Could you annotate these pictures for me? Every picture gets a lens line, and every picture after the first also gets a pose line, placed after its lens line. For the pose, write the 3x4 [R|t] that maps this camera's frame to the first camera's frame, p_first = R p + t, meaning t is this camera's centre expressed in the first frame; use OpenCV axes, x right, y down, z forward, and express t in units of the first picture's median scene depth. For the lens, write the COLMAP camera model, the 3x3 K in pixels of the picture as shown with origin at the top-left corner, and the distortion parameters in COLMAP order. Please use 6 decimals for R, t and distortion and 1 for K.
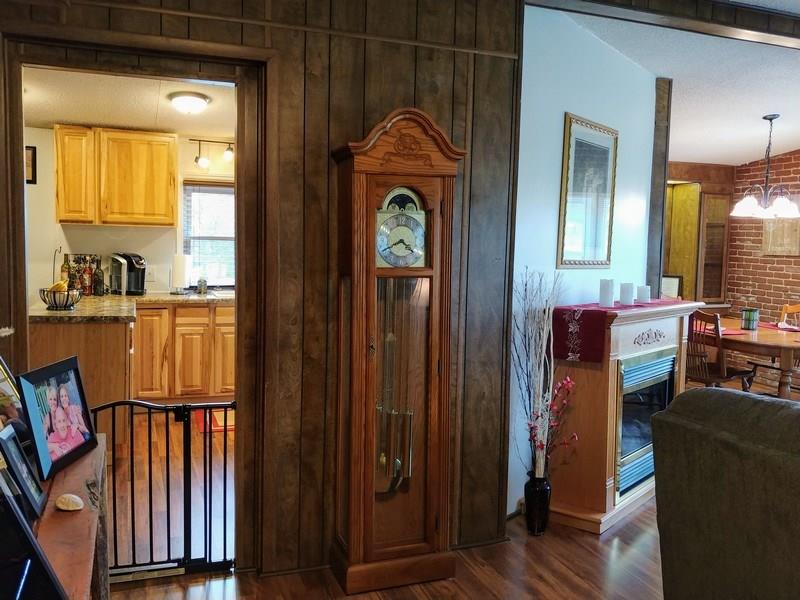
lens RADIAL K [[719.0, 0, 411.1], [0, 719.0, 302.7], [0, 0, 1]] dist [0.078110, -0.180805]
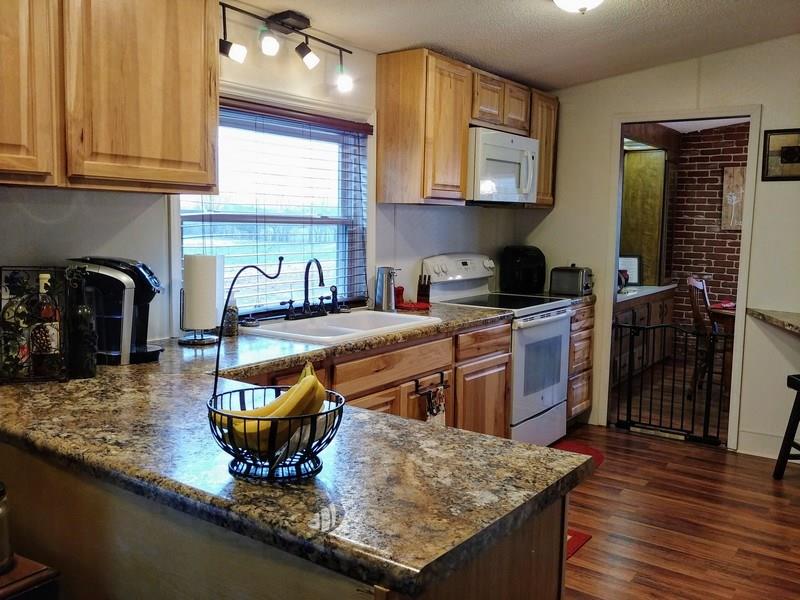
lens RADIAL K [[706.4, 0, 400.0], [0, 706.4, 300.0], [0, 0, 1]] dist [0.002068, 0.003848]
pose [[0.836148, -0.071565, 0.543815, -0.380891], [0.050379, 0.997281, 0.053779, -0.046759], [-0.546185, -0.017571, 0.837480, 0.470228]]
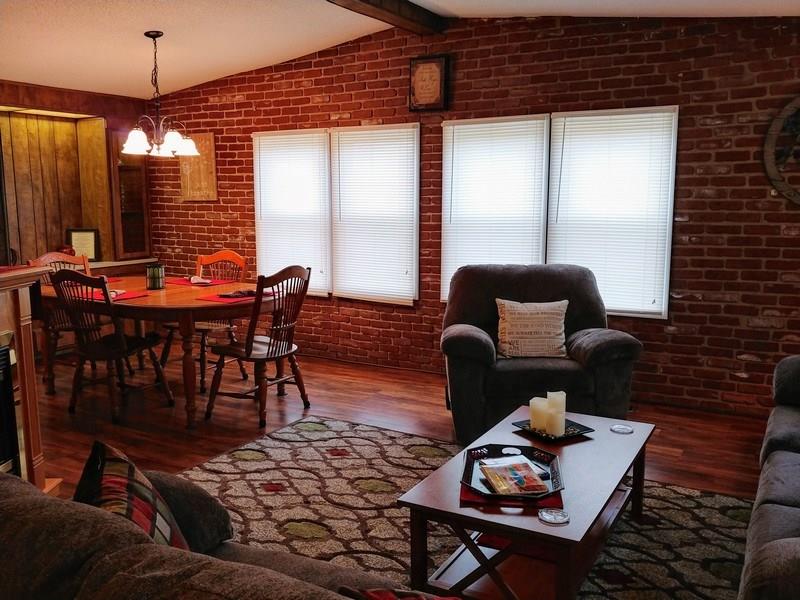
lens RADIAL K [[706.4, 0, 400.0], [0, 706.4, 300.0], [0, 0, 1]] dist [0.002068, 0.003848]
pose [[0.787258, -0.114464, 0.605907, 0.154354], [0.074424, 0.993075, 0.090905, -0.003291], [-0.612116, -0.026472, 0.790325, 0.138964]]
